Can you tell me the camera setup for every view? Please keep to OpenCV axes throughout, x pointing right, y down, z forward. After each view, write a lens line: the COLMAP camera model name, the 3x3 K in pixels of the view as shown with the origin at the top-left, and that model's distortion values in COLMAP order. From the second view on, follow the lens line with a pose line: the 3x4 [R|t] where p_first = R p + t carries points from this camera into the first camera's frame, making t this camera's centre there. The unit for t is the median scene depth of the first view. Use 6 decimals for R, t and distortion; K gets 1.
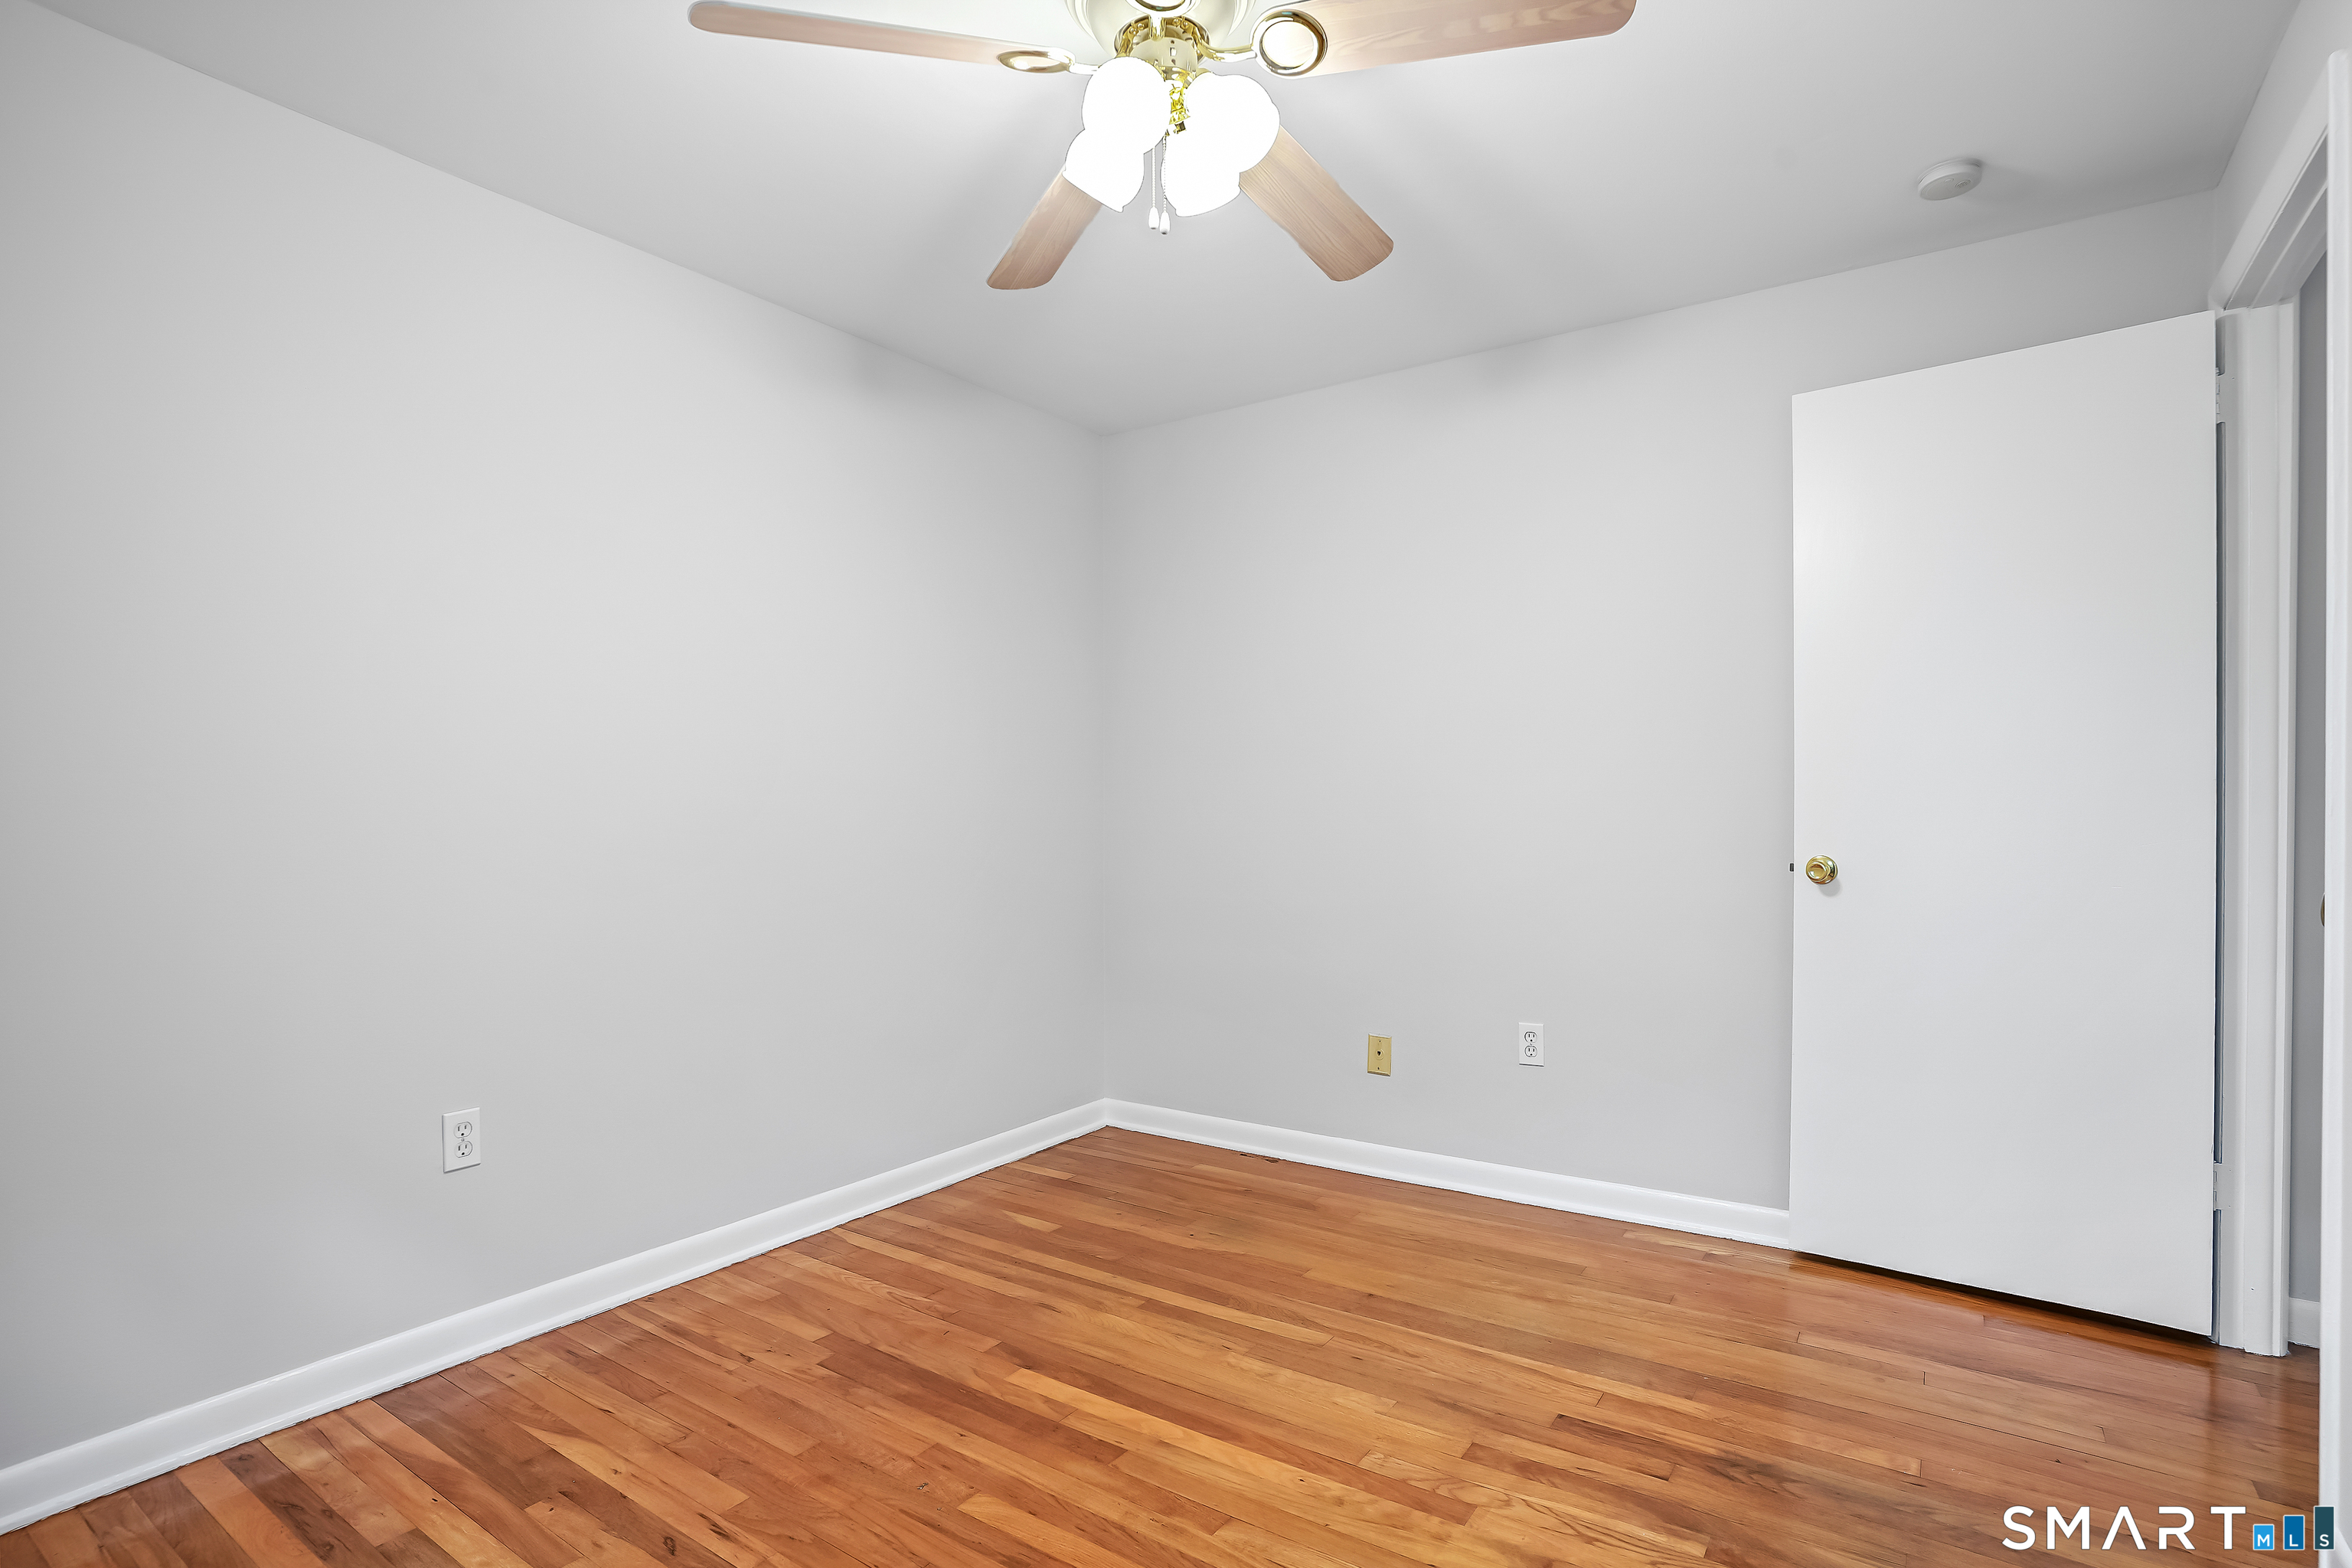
lens RADIAL K [[1173.9, 0, 1185.9], [0, 1173.9, 808.9], [0, 0, 1]] dist [-0.076725, 0.036434]
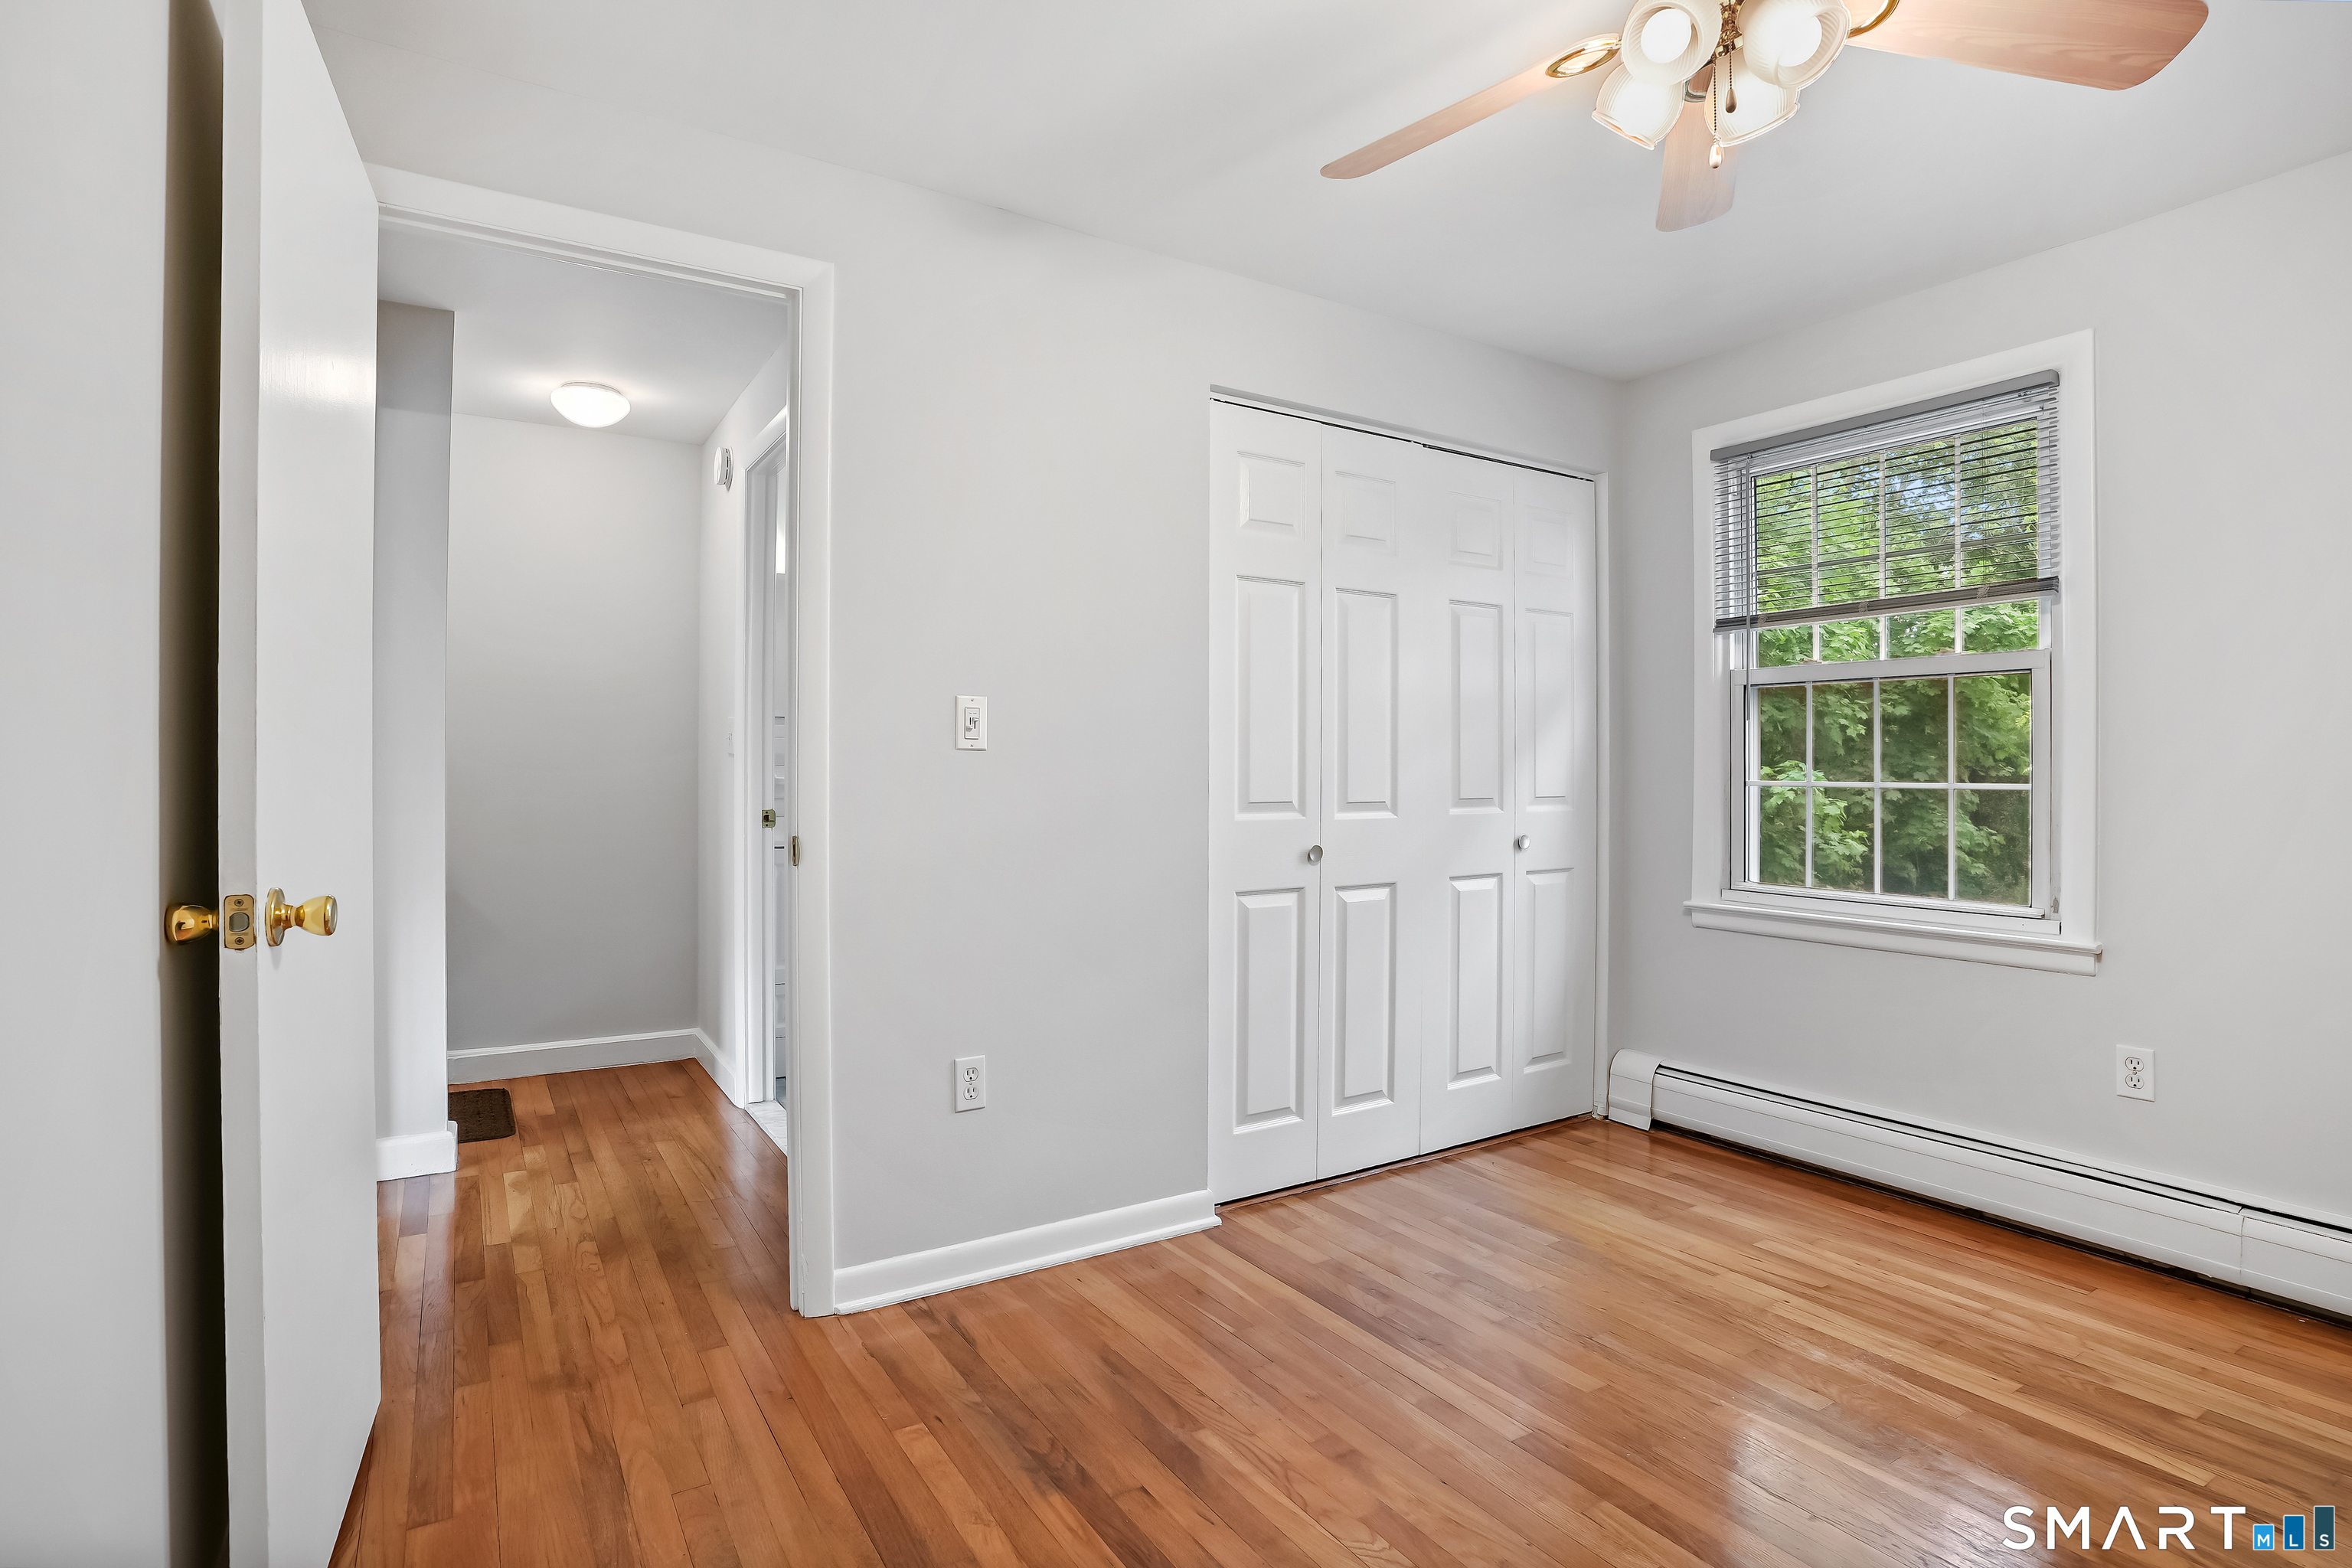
lens RADIAL K [[1158.5, 0, 1176.0], [0, 1158.5, 784.0], [0, 0, 1]] dist [-0.071213, 0.032659]
pose [[-0.913989, -0.002864, 0.405729, 0.010989], [0.003392, 0.999886, 0.014700, -0.011633], [-0.405725, 0.014812, -0.913875, 1.503961]]
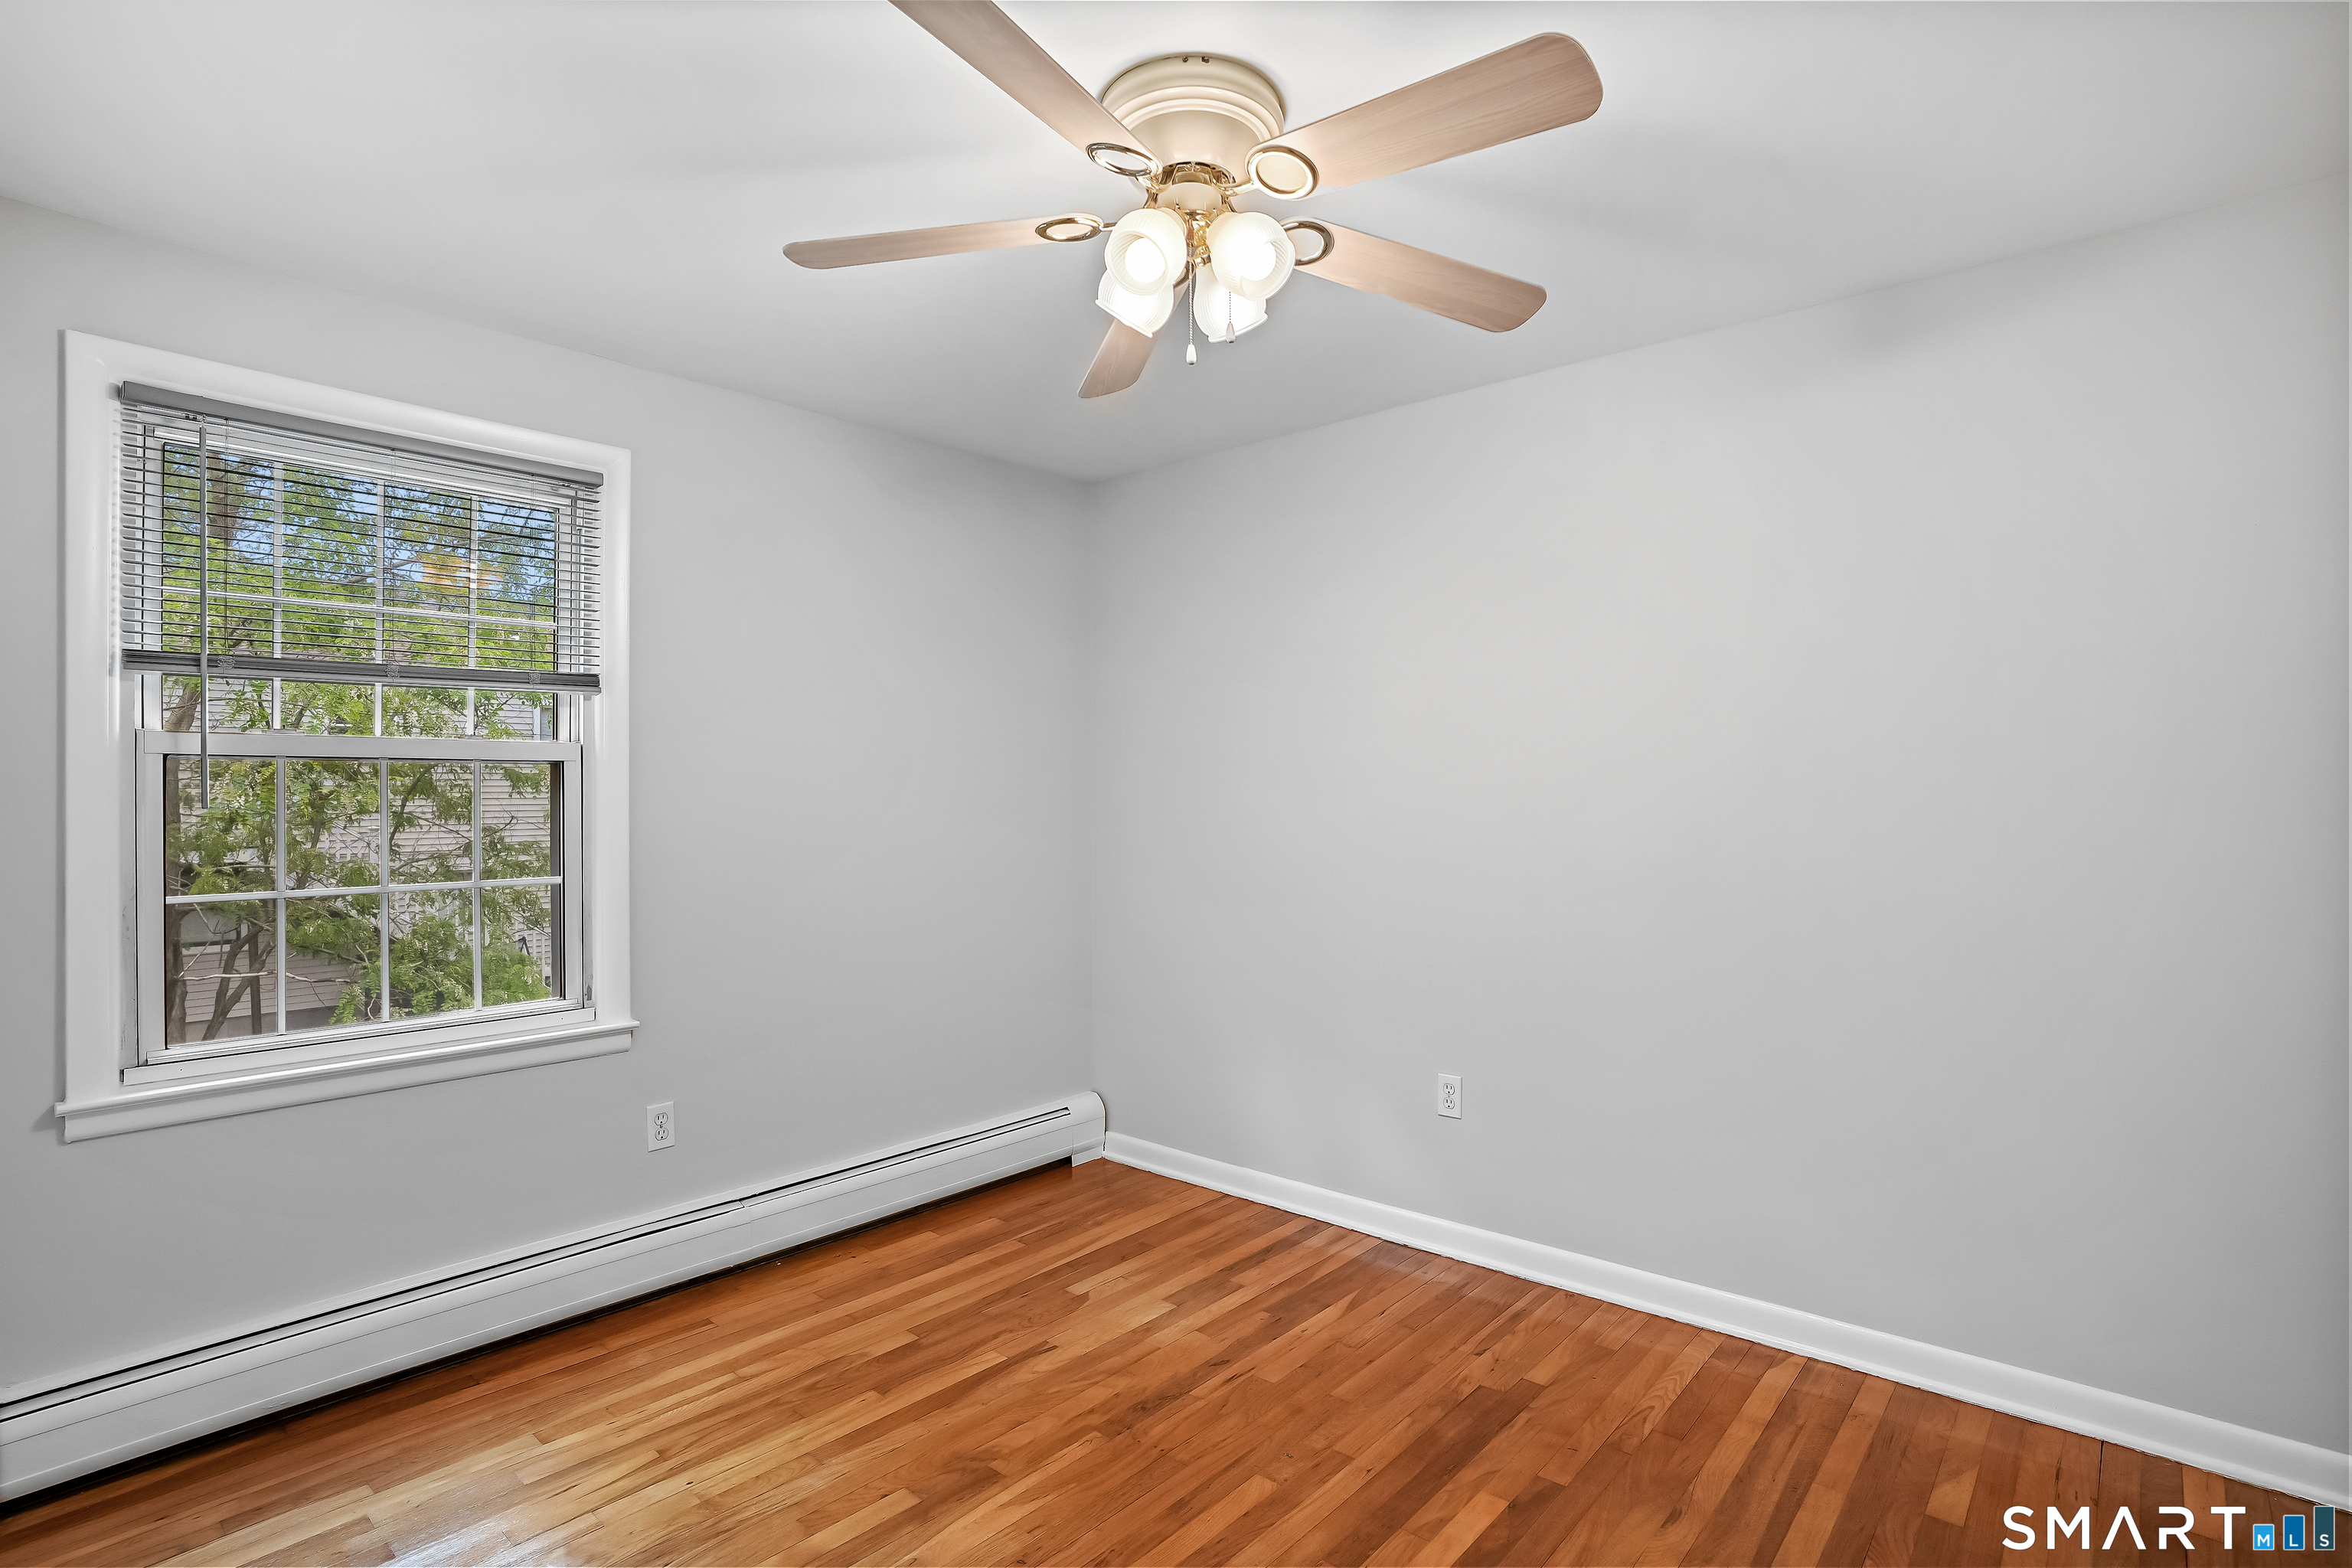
lens RADIAL K [[1158.5, 0, 1176.0], [0, 1158.5, 784.0], [0, 0, 1]] dist [-0.071213, 0.032659]
pose [[-0.134829, 0.002319, -0.990866, 0.776961], [0.001226, 0.999997, 0.002173, -0.091163], [0.990868, -0.000921, -0.134831, 0.848173]]
